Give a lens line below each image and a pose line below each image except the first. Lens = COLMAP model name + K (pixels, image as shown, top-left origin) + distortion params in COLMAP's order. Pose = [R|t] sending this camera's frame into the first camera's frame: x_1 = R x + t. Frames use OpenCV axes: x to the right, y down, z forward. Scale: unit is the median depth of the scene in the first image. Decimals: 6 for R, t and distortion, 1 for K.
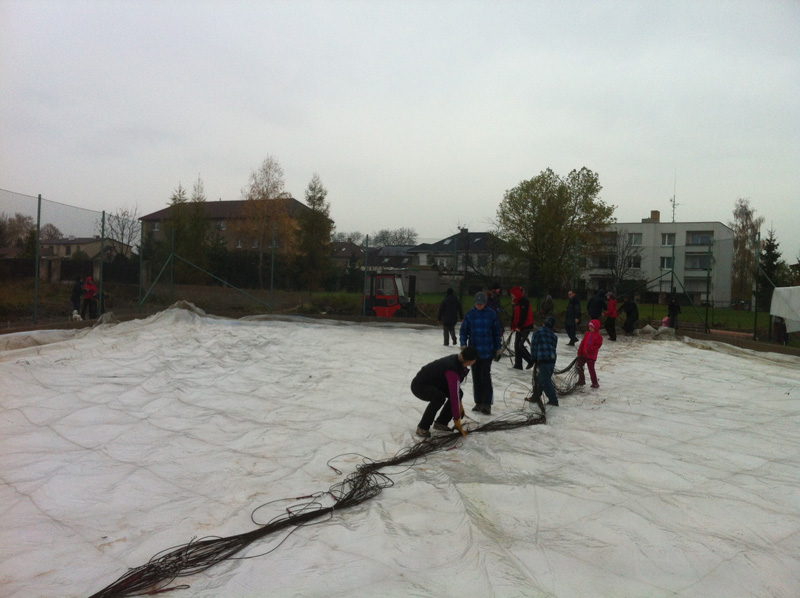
lens RADIAL K [[771.1, 0, 400.1], [0, 771.1, 303.9], [0, 0, 1]] dist [0.136212, -0.416220]
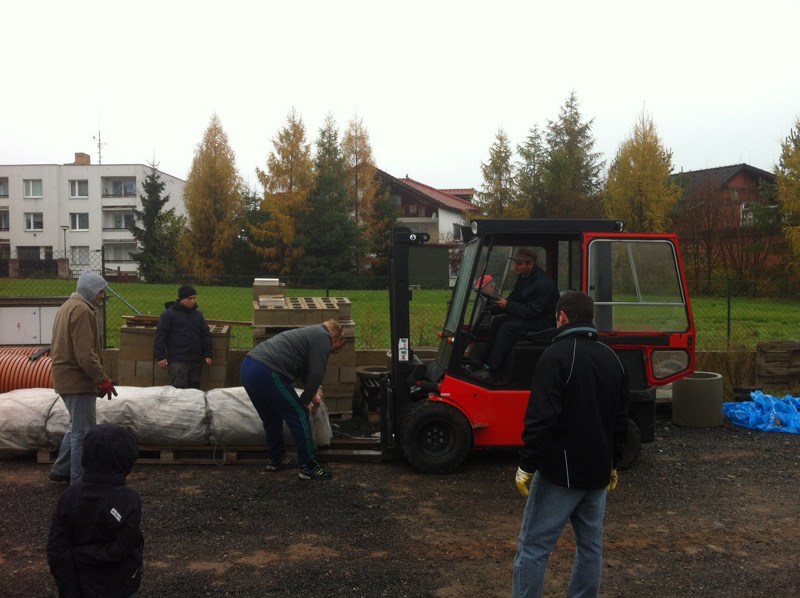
lens RADIAL K [[771.1, 0, 400.1], [0, 771.1, 303.9], [0, 0, 1]] dist [0.136212, -0.416220]
pose [[0.882657, -0.048431, 0.467515, 0.266599], [0.038273, 0.998780, 0.031207, 0.012464], [-0.468456, -0.009652, 0.883434, 0.228321]]
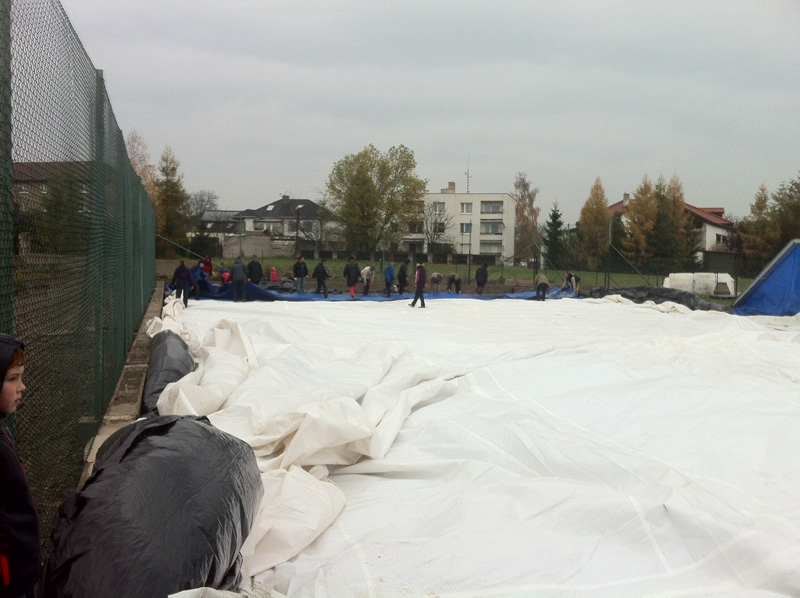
lens RADIAL K [[786.3, 0, 397.8], [0, 786.3, 299.2], [0, 0, 1]] dist [0.147533, -0.464738]
pose [[0.954684, -0.030968, 0.296006, -0.108419], [0.017274, 0.998661, 0.048766, -0.006032], [-0.297120, -0.041442, 0.953940, -0.101448]]
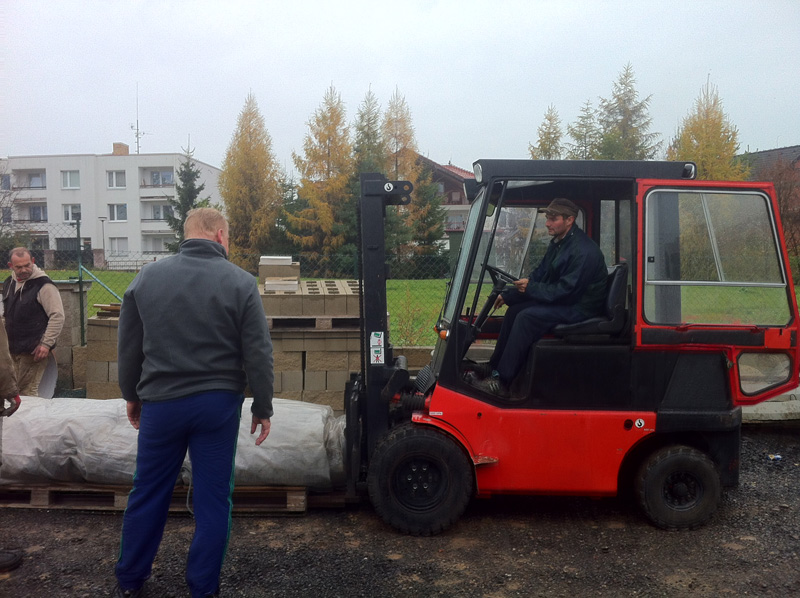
lens RADIAL K [[771.1, 0, 400.1], [0, 771.1, 303.9], [0, 0, 1]] dist [0.136212, -0.416220]
pose [[0.906682, -0.055920, 0.418092, 0.277334], [0.043451, 0.998283, 0.039292, 0.014006], [-0.419571, -0.017459, 0.907554, 0.249860]]
